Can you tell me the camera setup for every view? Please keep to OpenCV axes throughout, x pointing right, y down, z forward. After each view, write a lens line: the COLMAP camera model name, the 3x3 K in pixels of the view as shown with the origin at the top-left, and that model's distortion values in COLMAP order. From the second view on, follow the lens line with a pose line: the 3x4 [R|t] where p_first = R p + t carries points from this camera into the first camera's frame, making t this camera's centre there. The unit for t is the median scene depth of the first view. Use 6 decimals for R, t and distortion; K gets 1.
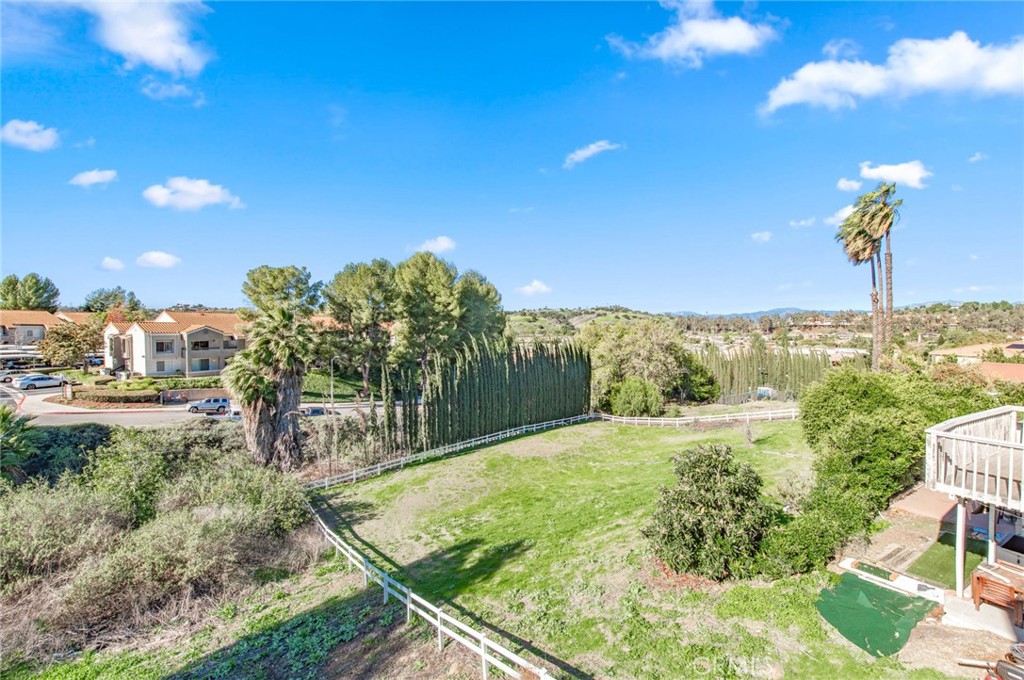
lens RADIAL K [[394.5, 0, 512.0], [0, 394.5, 340.0], [0, 0, 1]] dist [0.018938, -0.006627]
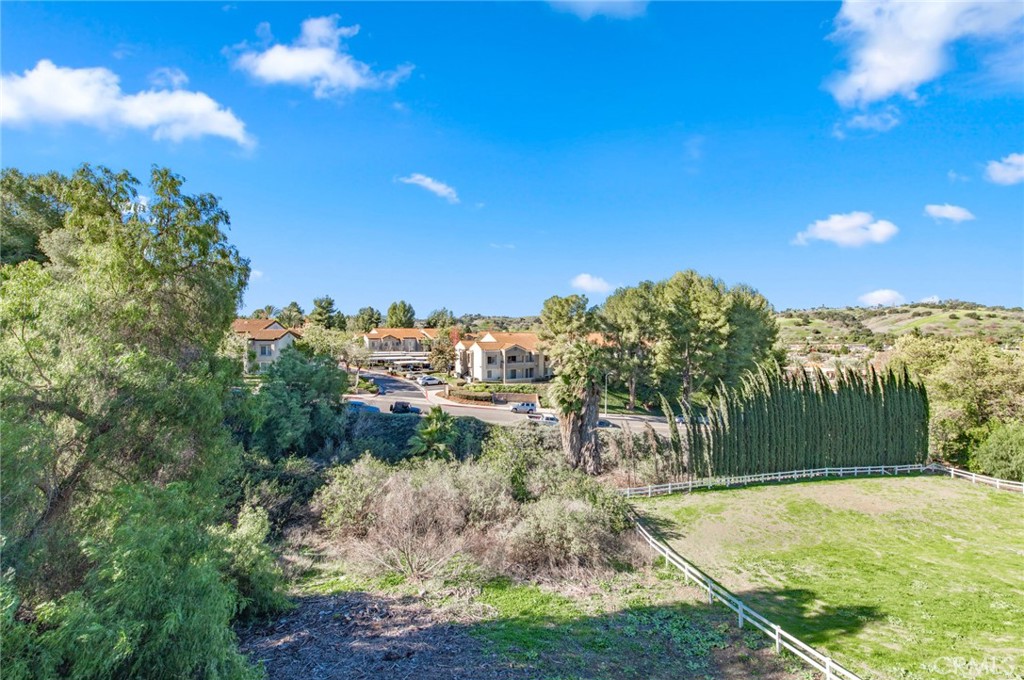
lens RADIAL K [[394.5, 0, 512.0], [0, 394.5, 340.0], [0, 0, 1]] dist [0.018938, -0.006627]
pose [[0.842119, 0.010559, -0.539188, -0.079712], [-0.013295, 0.999911, -0.001183, -0.050904], [0.539127, 0.008165, 0.842185, -0.105643]]
